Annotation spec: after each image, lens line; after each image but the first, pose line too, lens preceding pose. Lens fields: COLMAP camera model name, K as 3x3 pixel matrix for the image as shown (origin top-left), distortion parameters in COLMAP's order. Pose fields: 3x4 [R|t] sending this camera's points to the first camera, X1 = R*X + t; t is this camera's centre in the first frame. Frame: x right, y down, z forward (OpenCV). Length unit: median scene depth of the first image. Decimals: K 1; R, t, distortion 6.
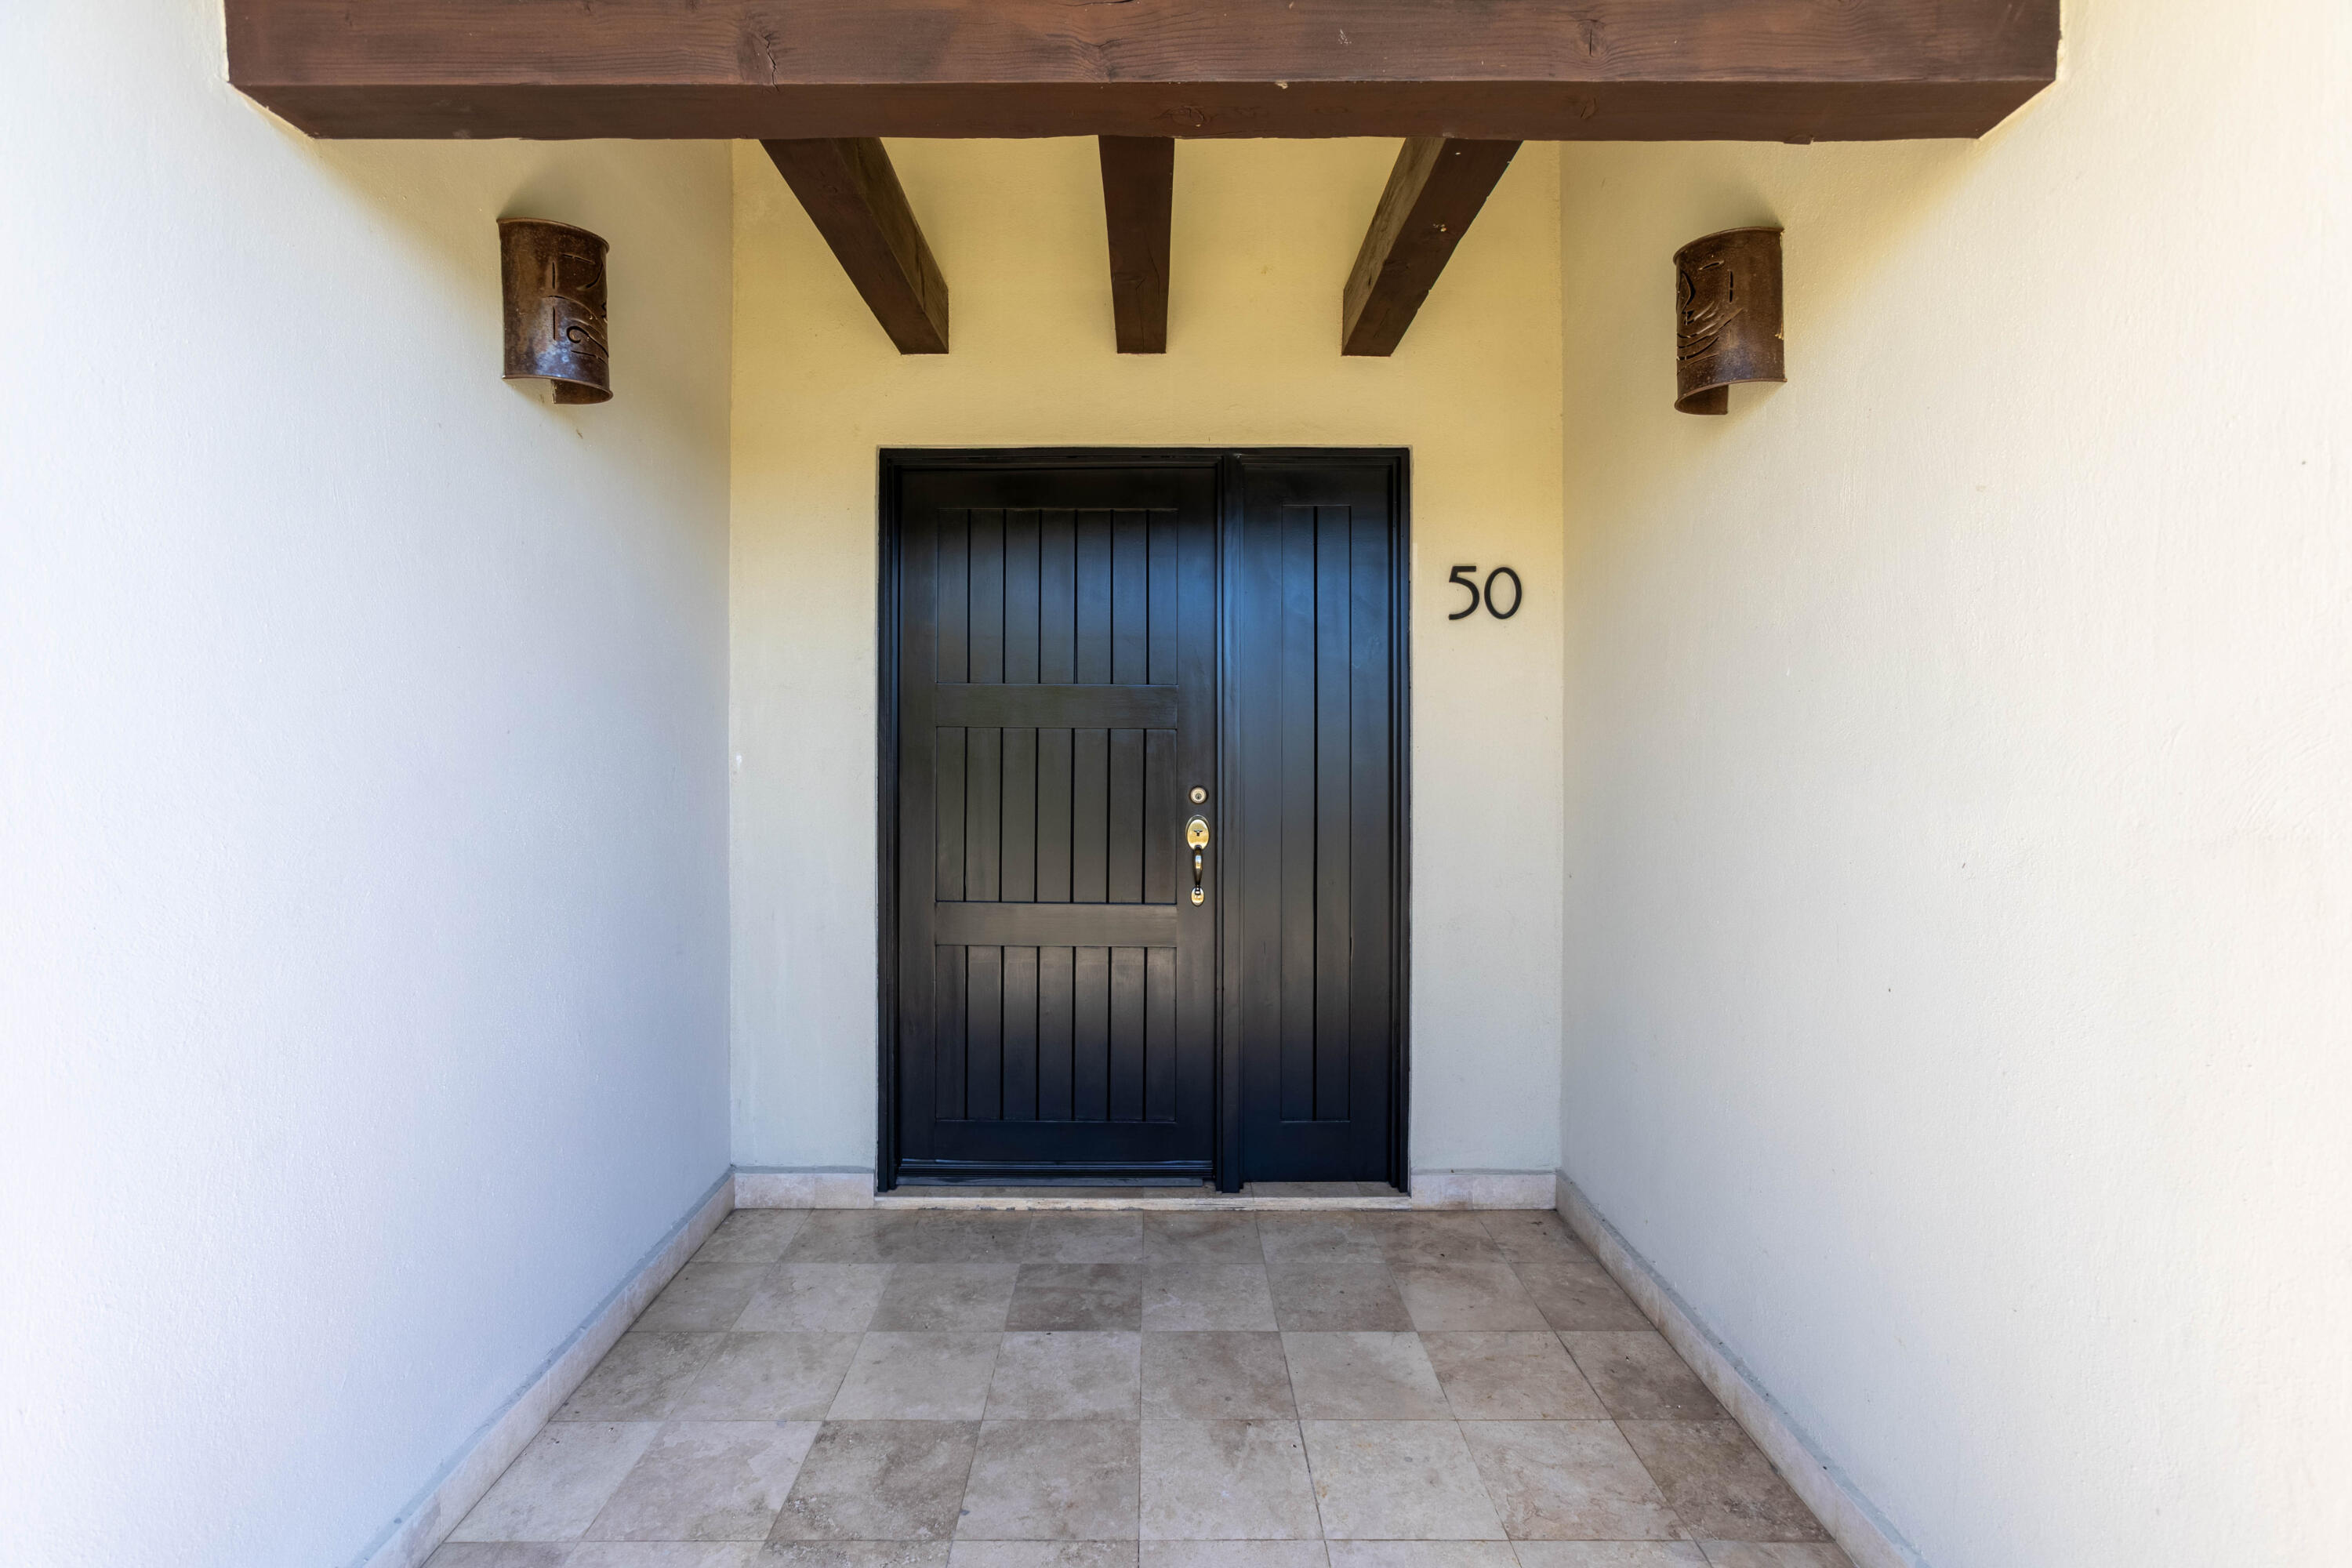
lens RADIAL K [[1054.8, 0, 1129.0], [0, 1054.8, 738.3], [0, 0, 1]] dist [-0.021420, 0.007080]
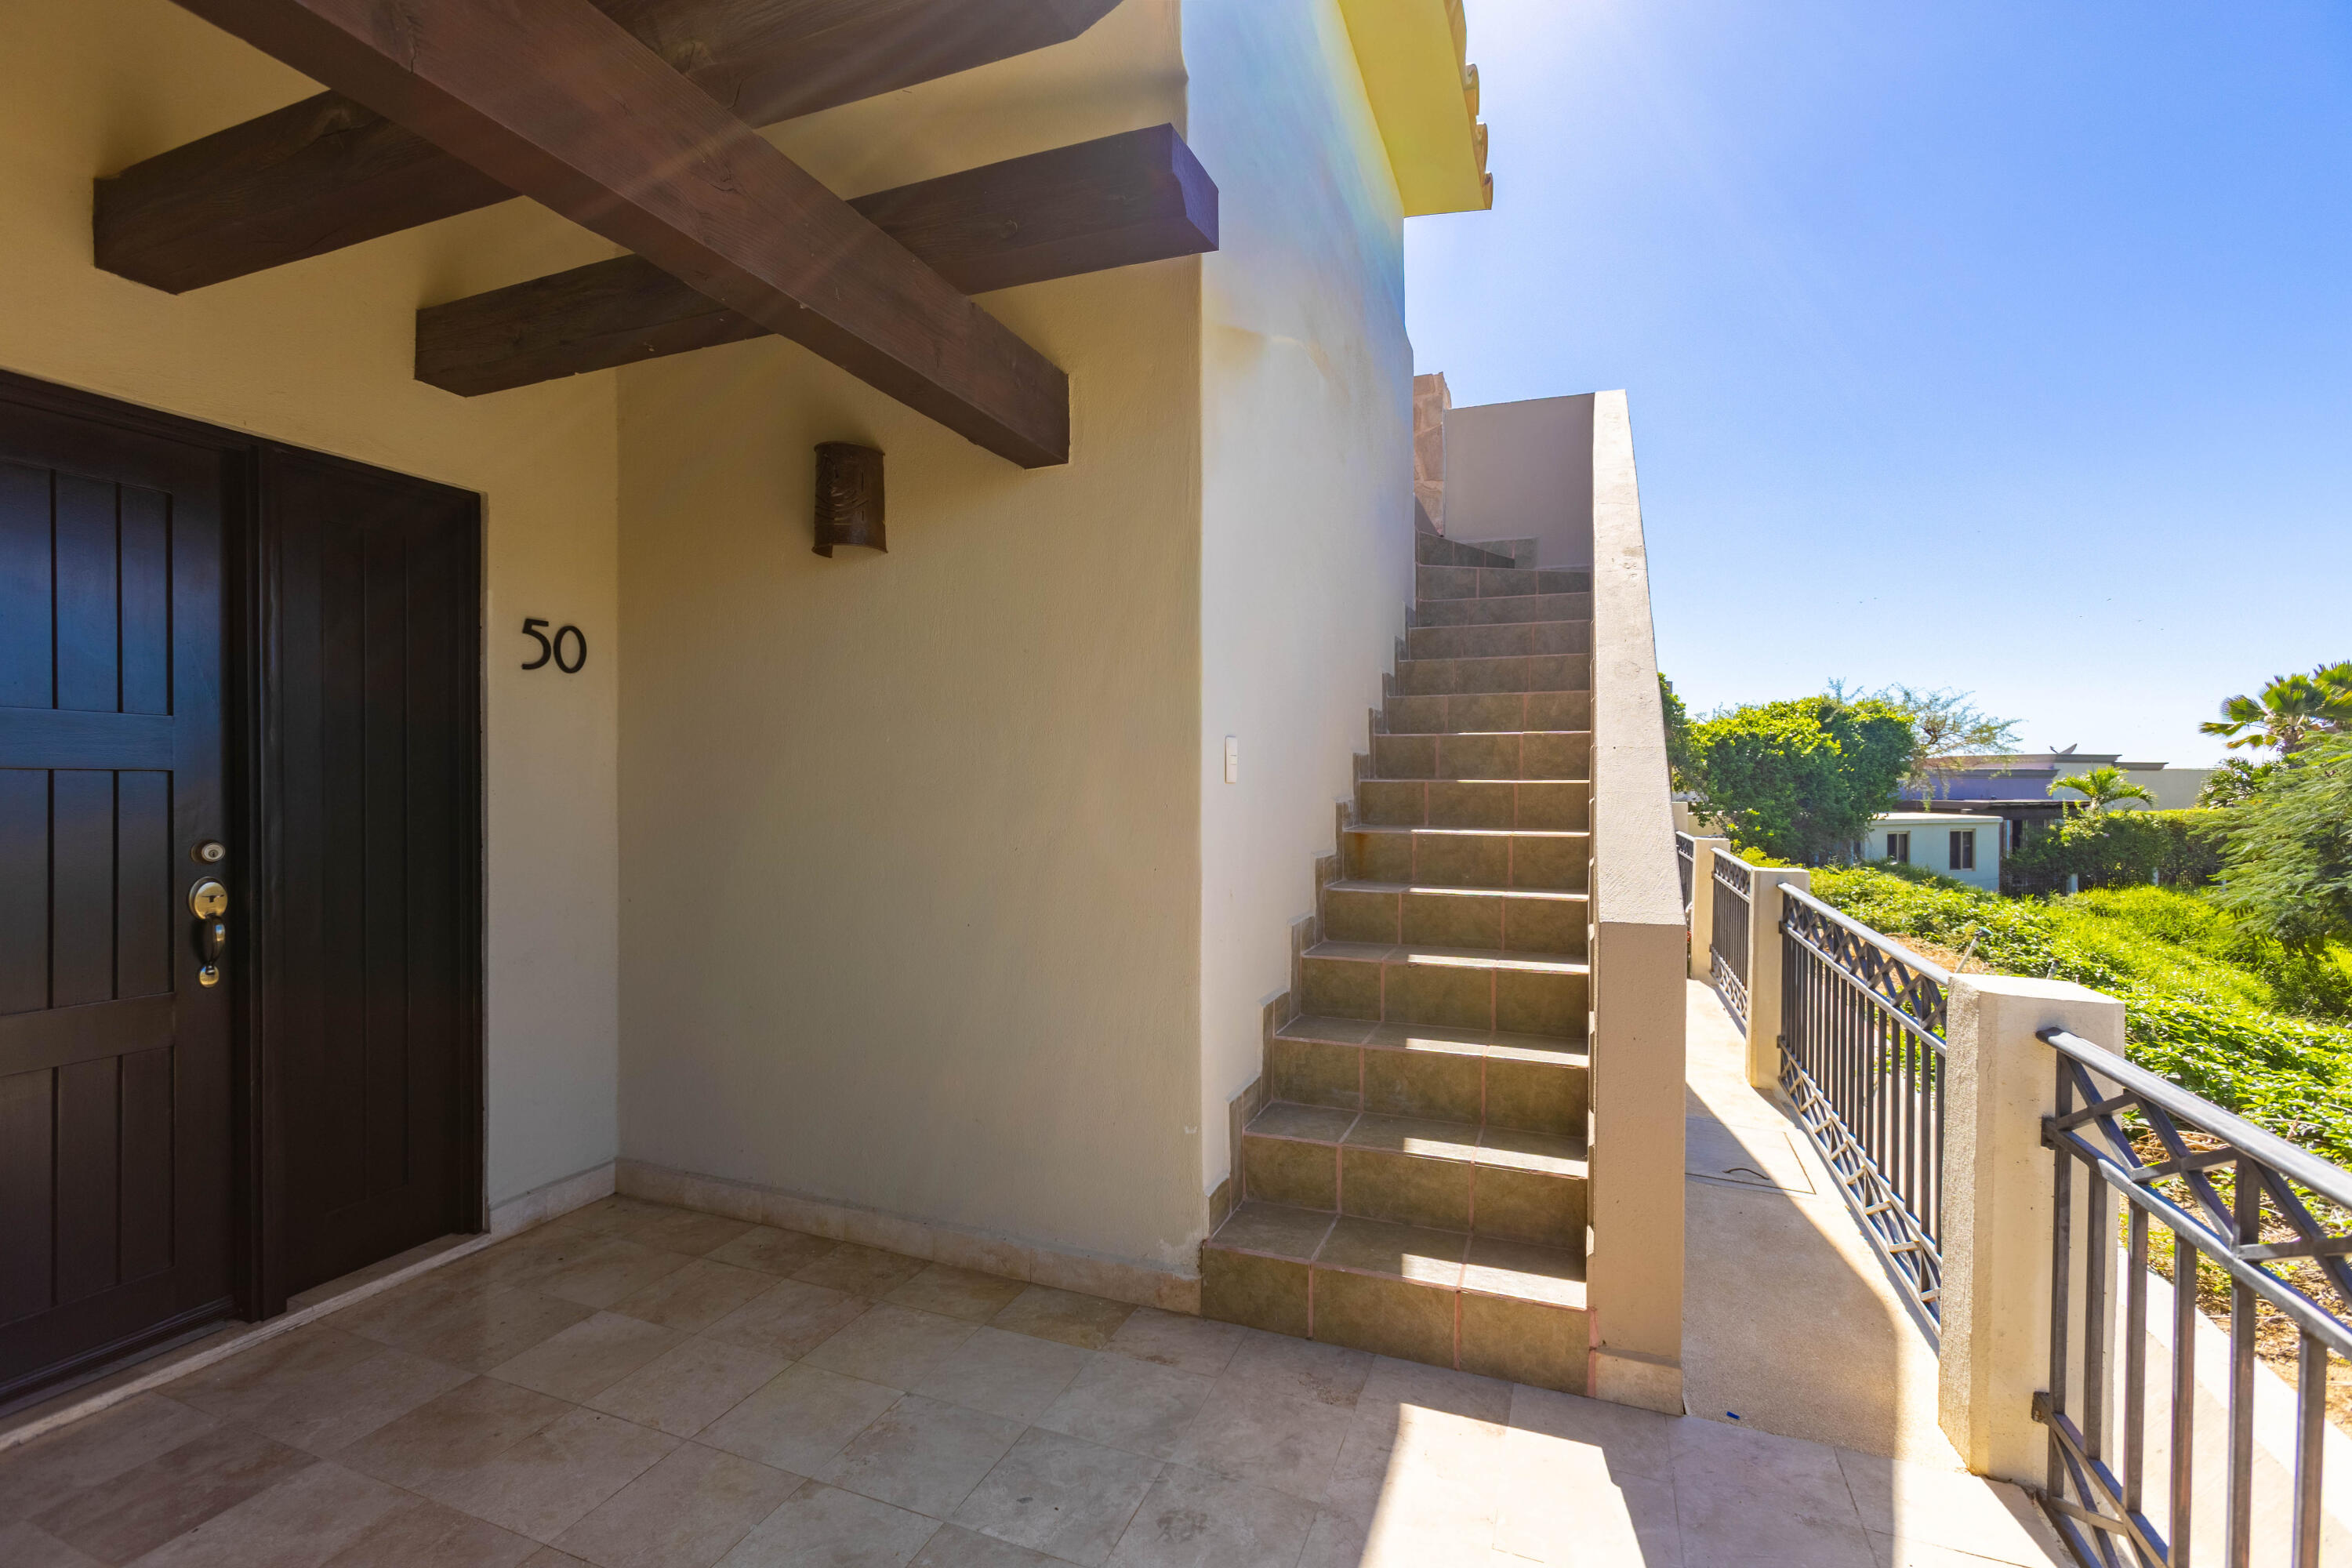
lens RADIAL K [[1054.8, 0, 1163.4], [0, 1054.8, 788.7], [0, 0, 1]] dist [-0.021420, 0.007080]
pose [[0.368147, -0.007456, 0.929738, -0.434162], [0.001419, 0.999971, 0.007457, 0.000028], [-0.929767, -0.001426, 0.368147, 0.022093]]
